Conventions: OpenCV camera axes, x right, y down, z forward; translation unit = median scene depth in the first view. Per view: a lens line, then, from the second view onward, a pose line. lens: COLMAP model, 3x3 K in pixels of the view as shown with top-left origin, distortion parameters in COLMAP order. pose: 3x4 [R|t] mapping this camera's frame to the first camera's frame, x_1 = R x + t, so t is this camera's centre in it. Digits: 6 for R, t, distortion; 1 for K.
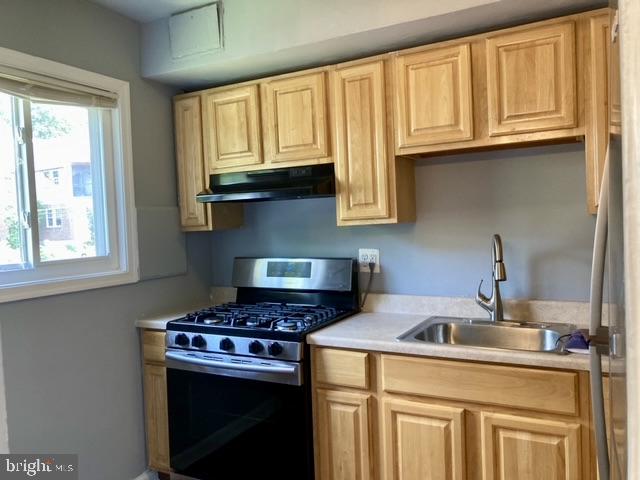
lens RADIAL K [[520.2, 0, 317.4], [0, 520.2, 238.6], [0, 0, 1]] dist [0.050311, -0.096815]
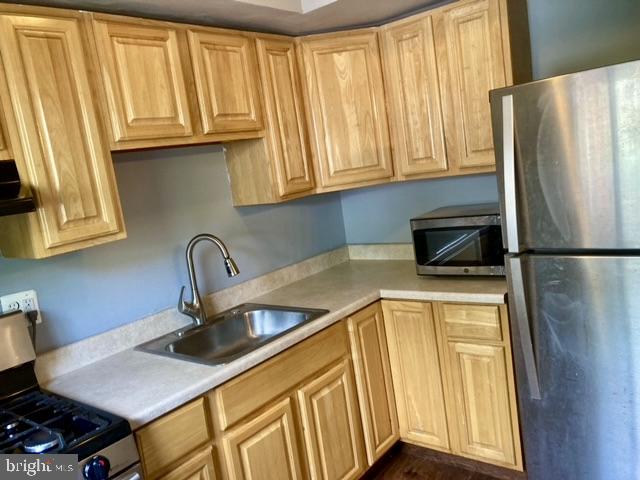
lens RADIAL K [[520.2, 0, 317.4], [0, 520.2, 238.6], [0, 0, 1]] dist [0.050311, -0.096815]
pose [[0.200143, -0.127740, 0.971404, -0.565241], [0.170046, 0.980946, 0.093959, -0.055733], [-0.964898, 0.146378, 0.218051, 0.579973]]
